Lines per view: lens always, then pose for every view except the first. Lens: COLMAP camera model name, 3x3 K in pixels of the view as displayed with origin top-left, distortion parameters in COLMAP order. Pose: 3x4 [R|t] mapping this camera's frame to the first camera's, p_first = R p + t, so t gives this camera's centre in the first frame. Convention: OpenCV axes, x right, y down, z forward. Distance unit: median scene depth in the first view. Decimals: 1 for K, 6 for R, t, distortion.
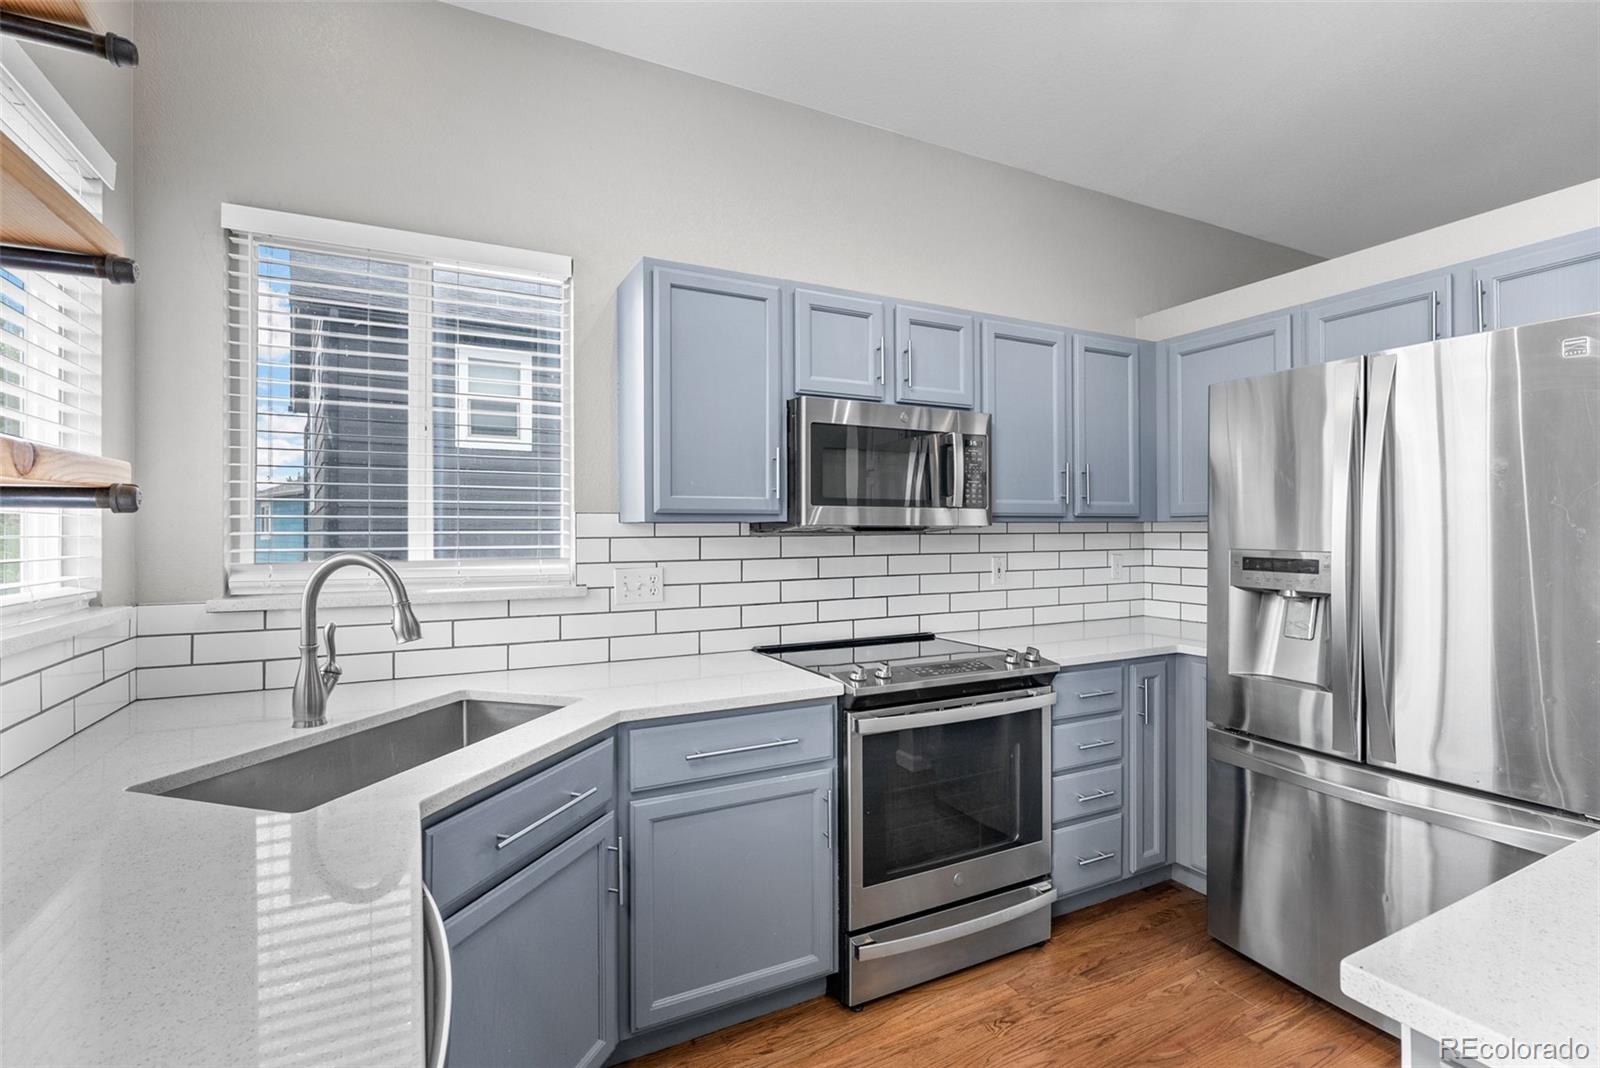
lens RADIAL K [[734.3, 0, 796.3], [0, 734.3, 532.8], [0, 0, 1]] dist [-0.003151, 0.002073]
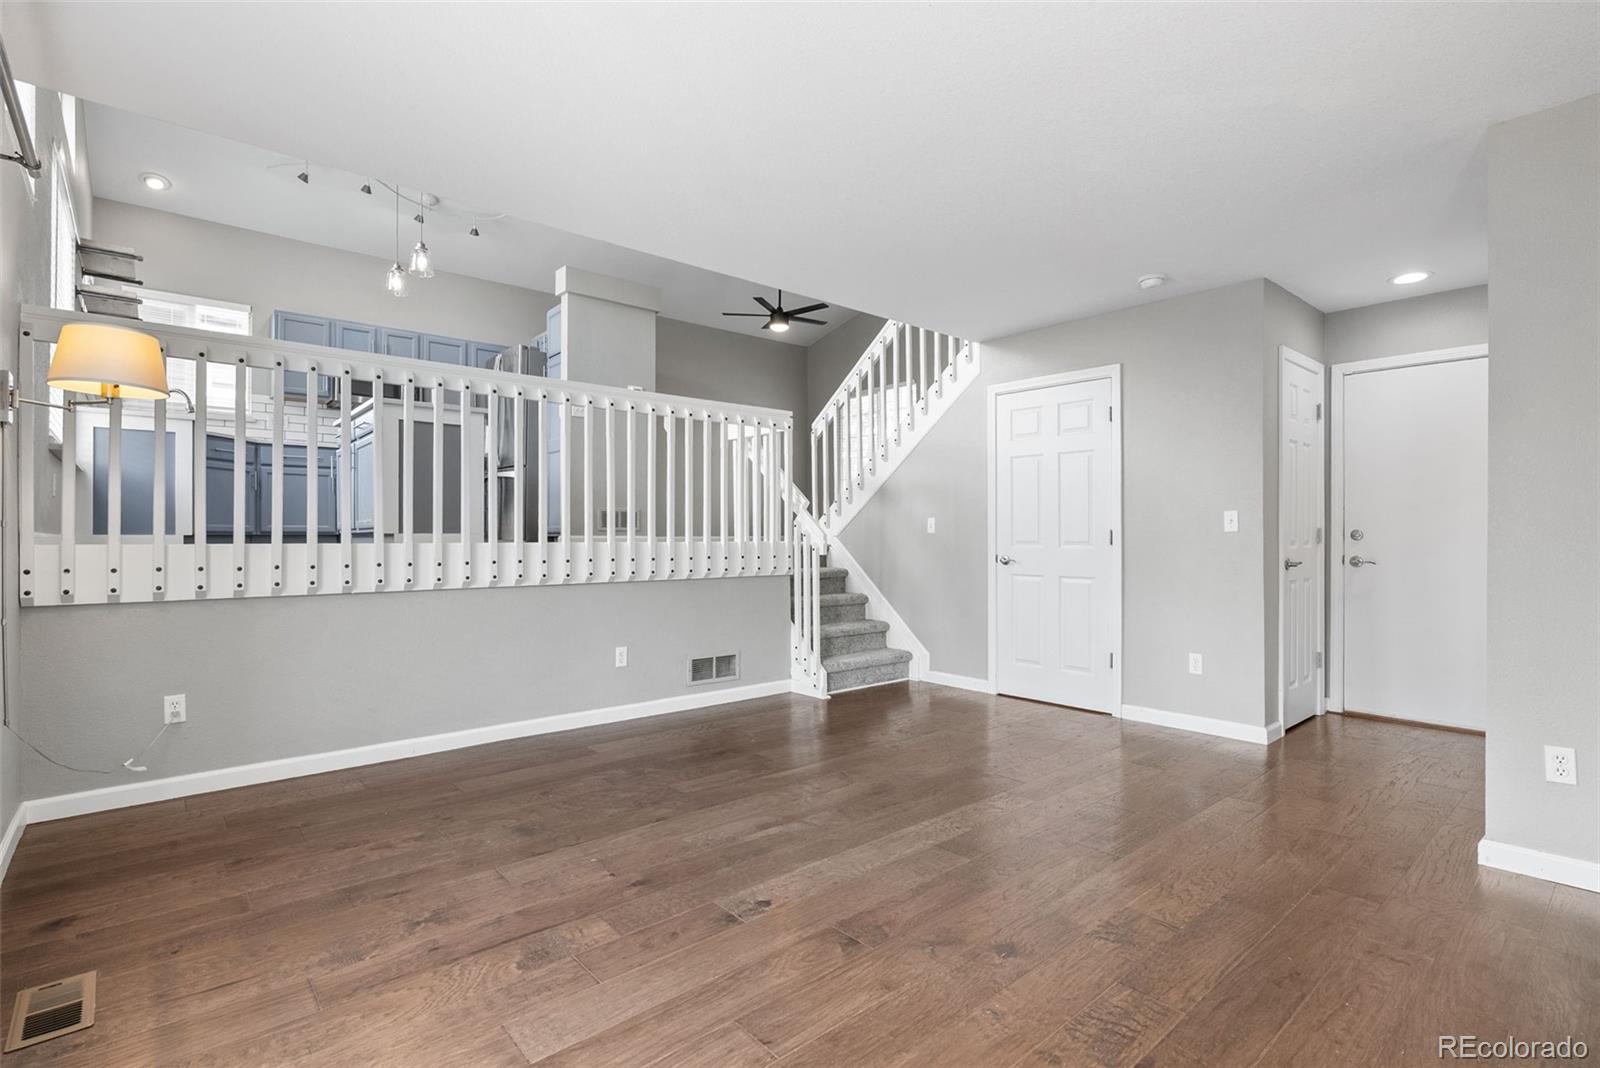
lens RADIAL K [[766.8, 0, 789.0], [0, 766.8, 538.8], [0, 0, 1]] dist [-0.001223, 0.000176]
pose [[0.974185, 0.008368, 0.225595, 1.131474], [-0.008713, 0.999962, 0.000533, 0.545589], [-0.225582, -0.002485, 0.974221, -2.523513]]
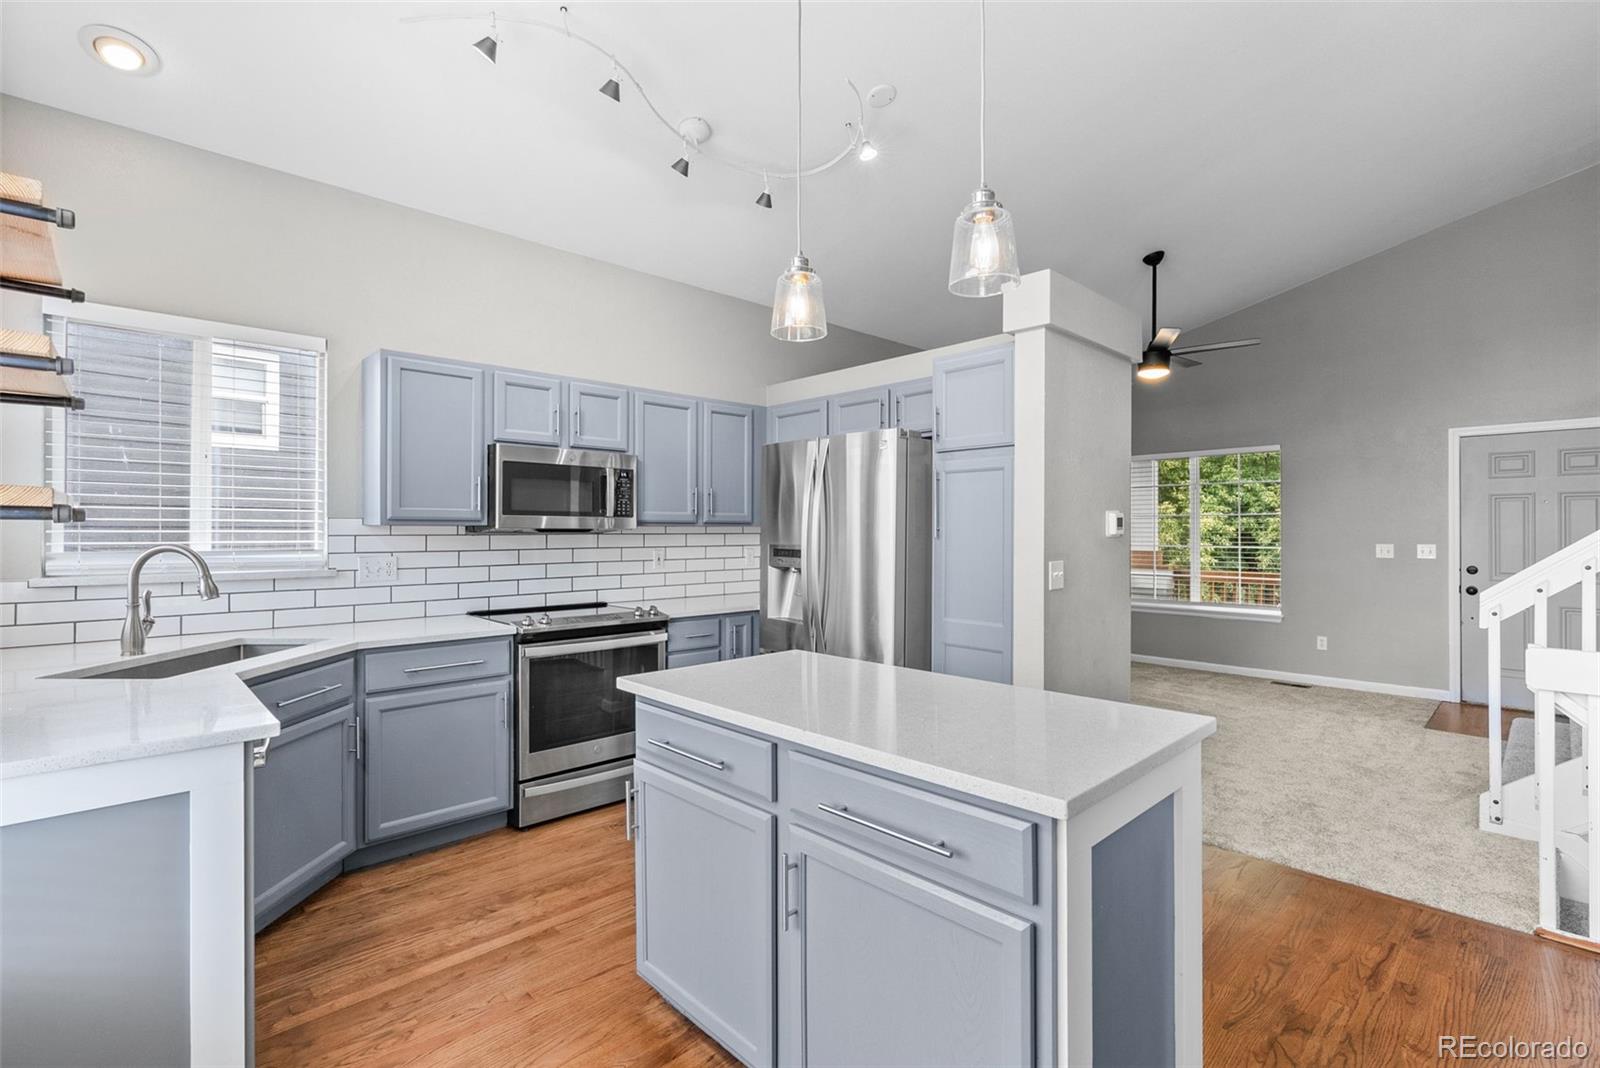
lens RADIAL K [[734.3, 0, 795.9], [0, 734.3, 531.7], [0, 0, 1]] dist [-0.003151, 0.002073]
pose [[0.961559, 0.005983, 0.274532, 0.189439], [-0.006035, 0.999982, -0.000655, -0.005180], [-0.274530, -0.001027, 0.961578, -0.643242]]
